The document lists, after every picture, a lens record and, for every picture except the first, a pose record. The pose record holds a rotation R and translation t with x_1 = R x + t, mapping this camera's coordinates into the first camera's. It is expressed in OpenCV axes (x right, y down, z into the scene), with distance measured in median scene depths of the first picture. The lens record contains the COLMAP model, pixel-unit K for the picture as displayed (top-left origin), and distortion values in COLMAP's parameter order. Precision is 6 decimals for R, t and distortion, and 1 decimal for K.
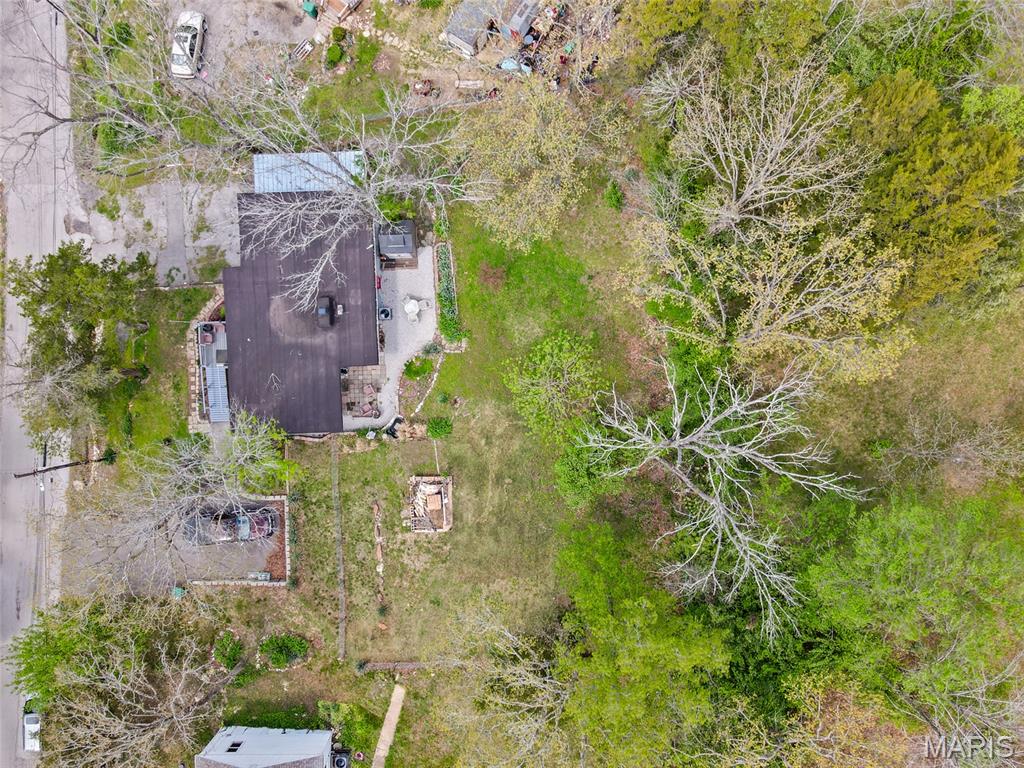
lens RADIAL K [[750.5, 0, 510.8], [0, 750.5, 386.4], [0, 0, 1]] dist [0.006251, 0.025005]
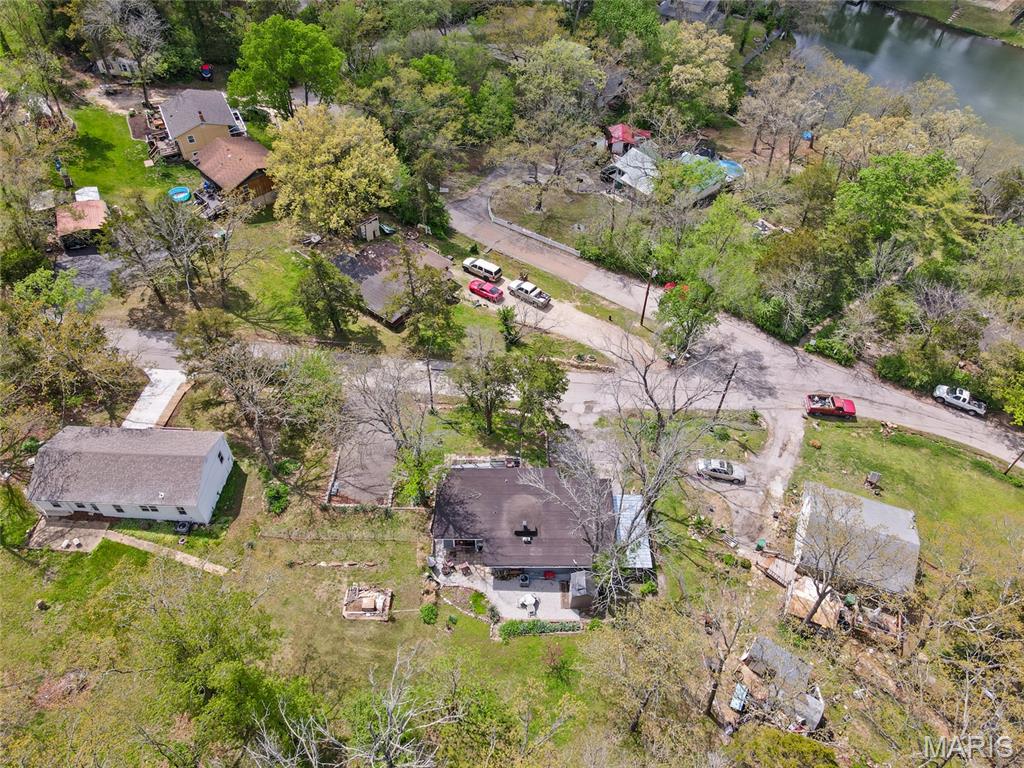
lens RADIAL K [[750.5, 0, 507.3], [0, 750.5, 384.7], [0, 0, 1]] dist [0.006251, 0.025005]
pose [[-0.038008, 0.746070, -0.664782, 0.430717], [-0.999126, -0.039973, 0.012262, -0.071734], [-0.017425, 0.664667, 0.746937, -0.153700]]
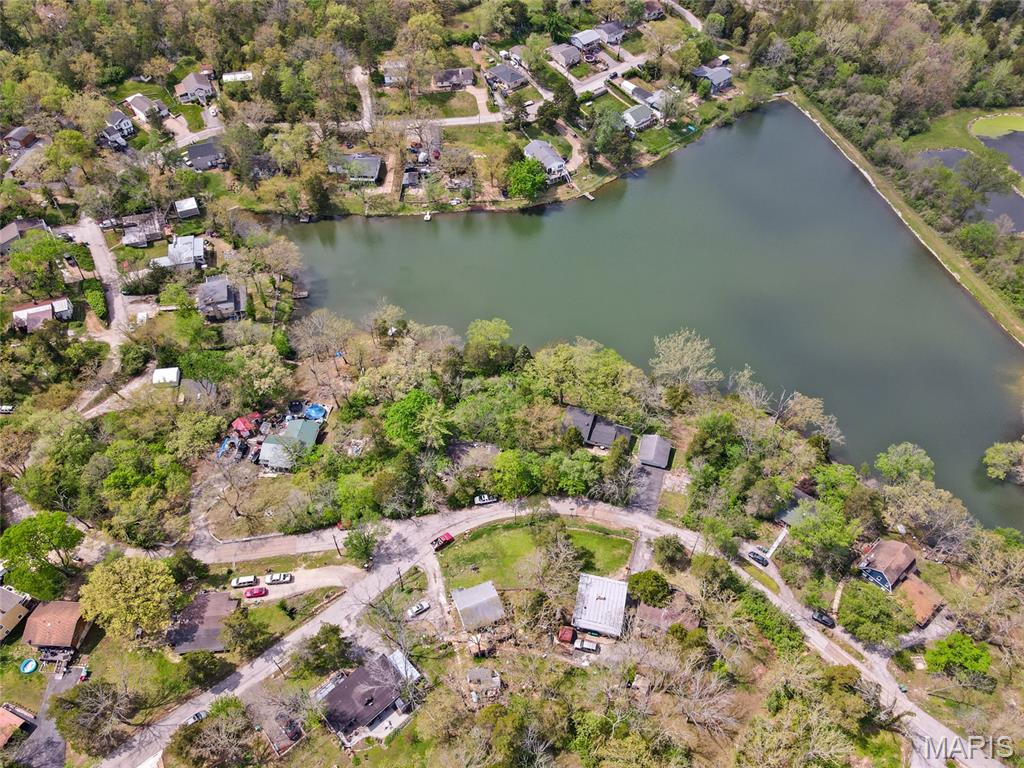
lens RADIAL K [[750.5, 0, 514.5], [0, 750.5, 381.0], [0, 0, 1]] dist [0.006251, 0.025005]
pose [[0.652656, 0.580600, -0.486769, 0.841012], [-0.757607, 0.492888, -0.427894, 0.111283], [-0.008513, 0.648047, 0.761553, -2.084182]]
